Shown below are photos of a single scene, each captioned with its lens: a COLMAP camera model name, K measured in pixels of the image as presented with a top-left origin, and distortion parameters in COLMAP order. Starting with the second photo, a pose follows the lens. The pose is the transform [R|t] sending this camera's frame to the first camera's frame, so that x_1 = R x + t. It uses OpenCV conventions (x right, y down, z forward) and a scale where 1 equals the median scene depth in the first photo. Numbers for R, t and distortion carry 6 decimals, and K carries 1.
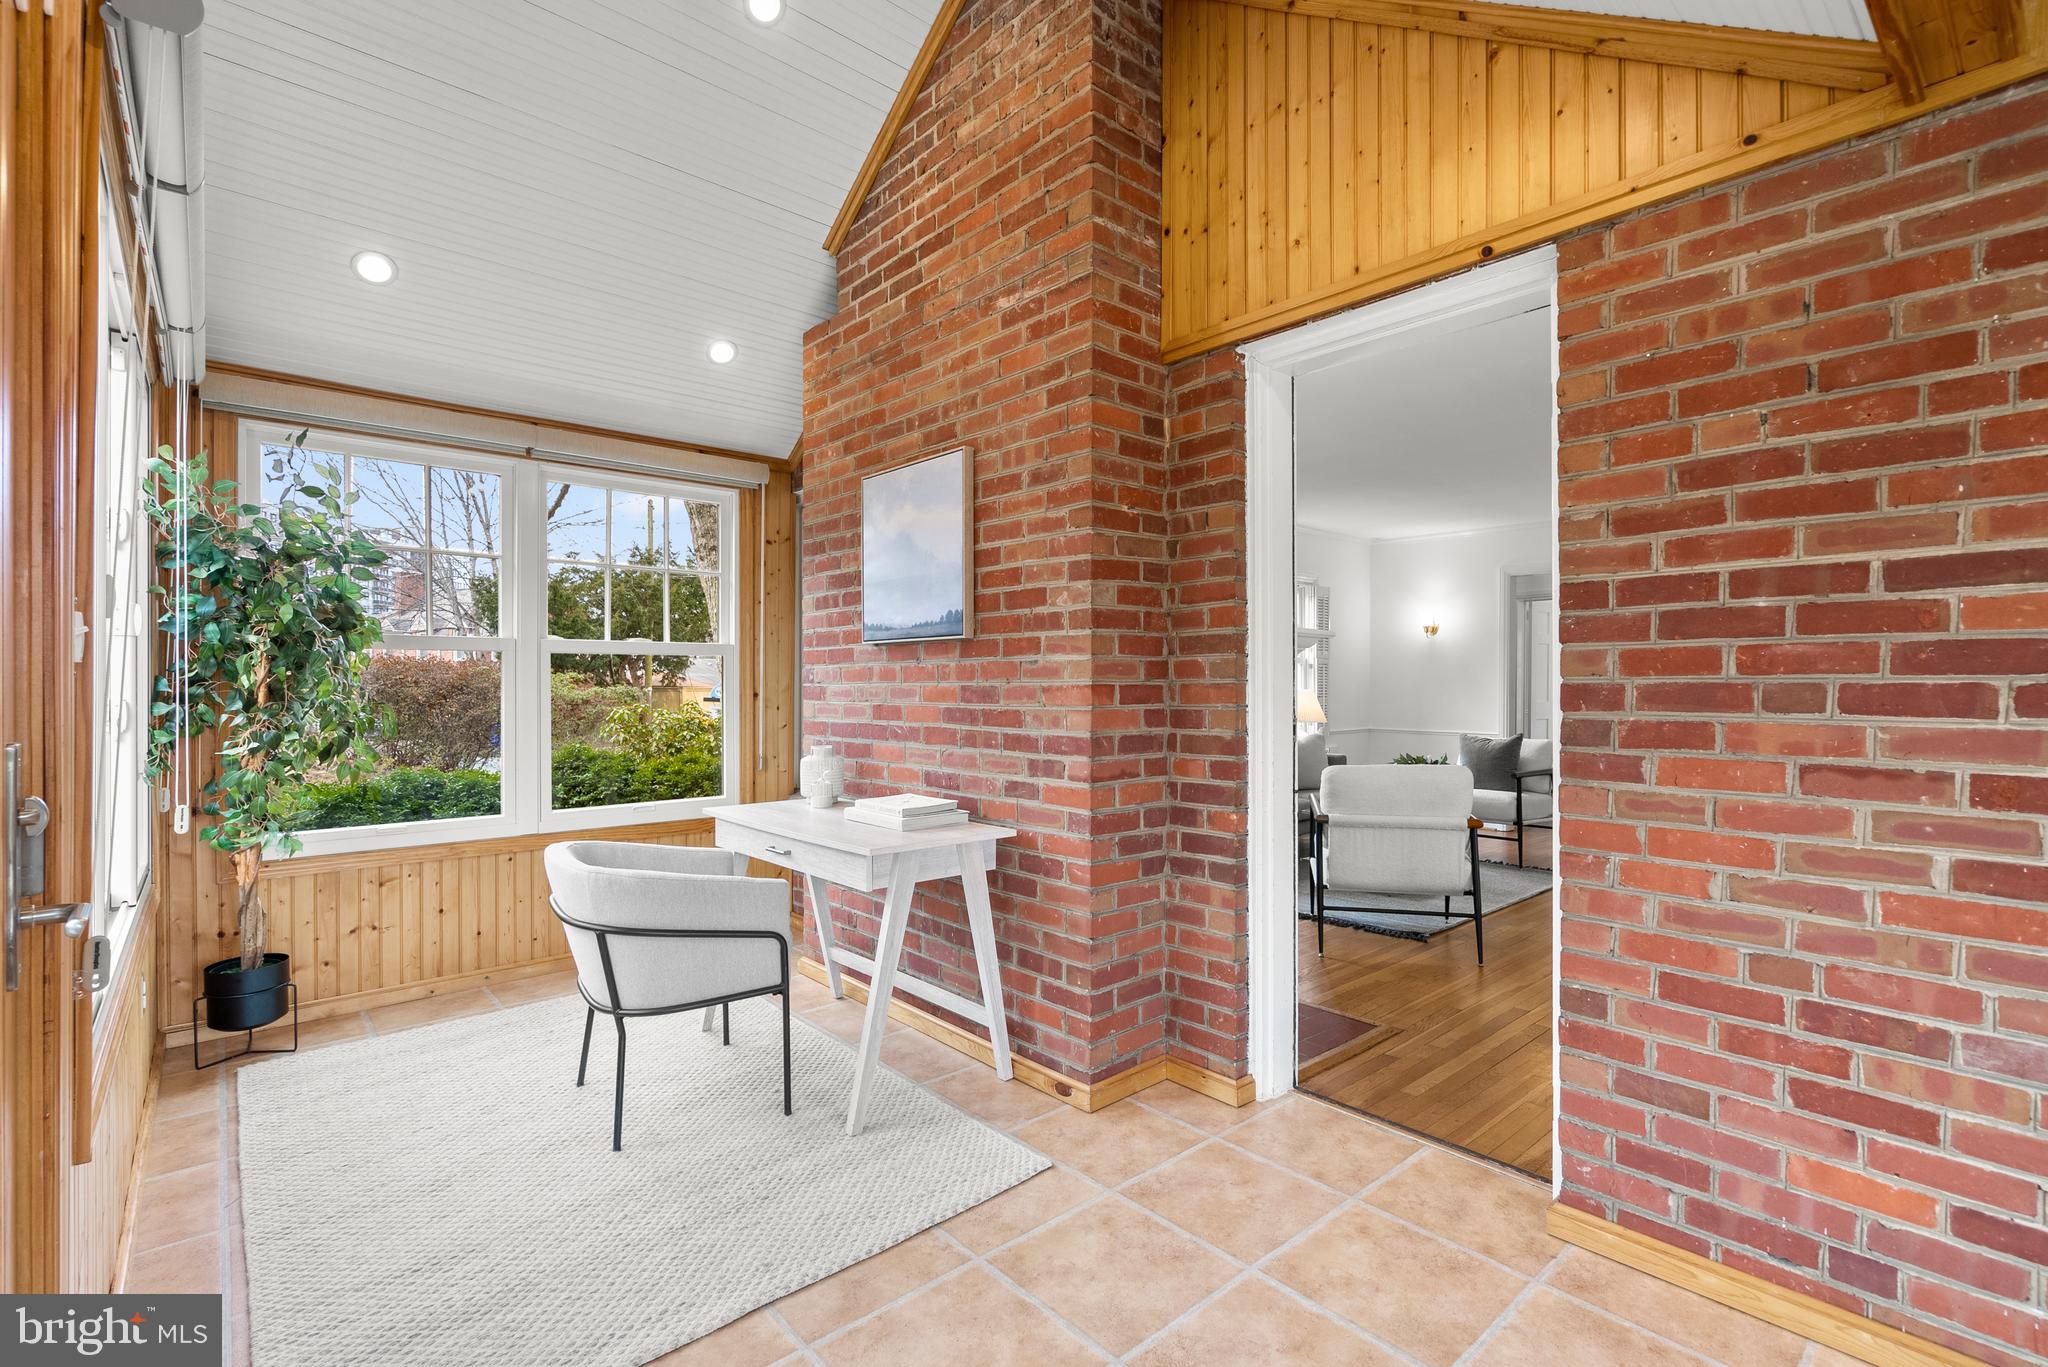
lens RADIAL K [[933.1, 0, 1022.1], [0, 933.1, 692.3], [0, 0, 1]] dist [-0.000635, 0.000813]
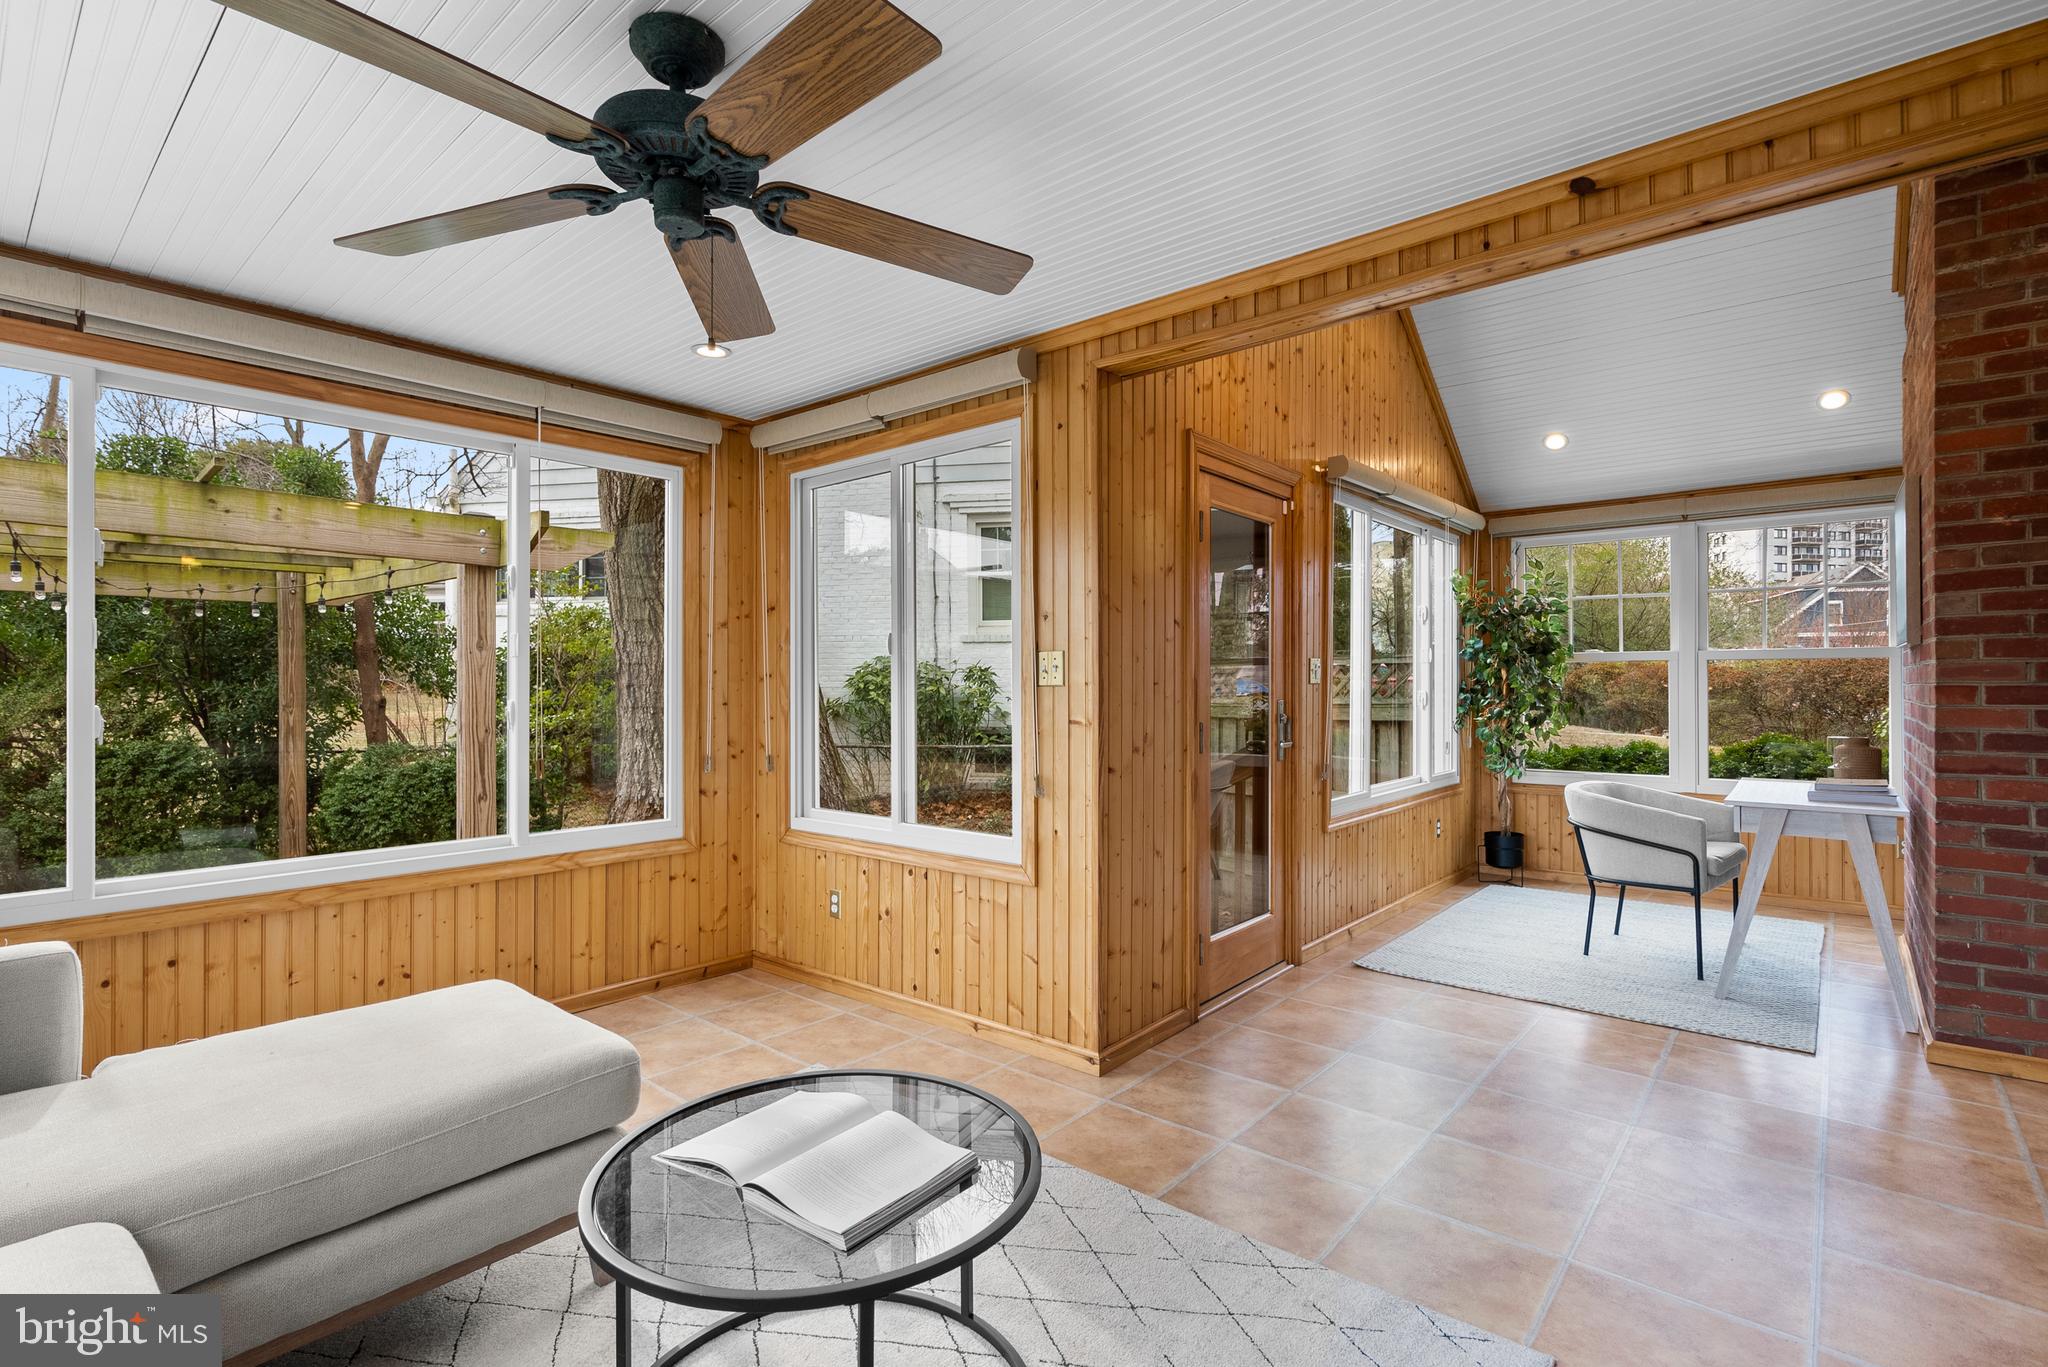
lens RADIAL K [[933.1, 0, 1028.6], [0, 933.1, 682.9], [0, 0, 1]] dist [-0.000635, 0.000813]
pose [[0.147589, -0.000098, -0.989049, 0.802440], [-0.005607, 0.999984, -0.000936, -0.003254], [0.989033, 0.005684, 0.147586, -0.197423]]
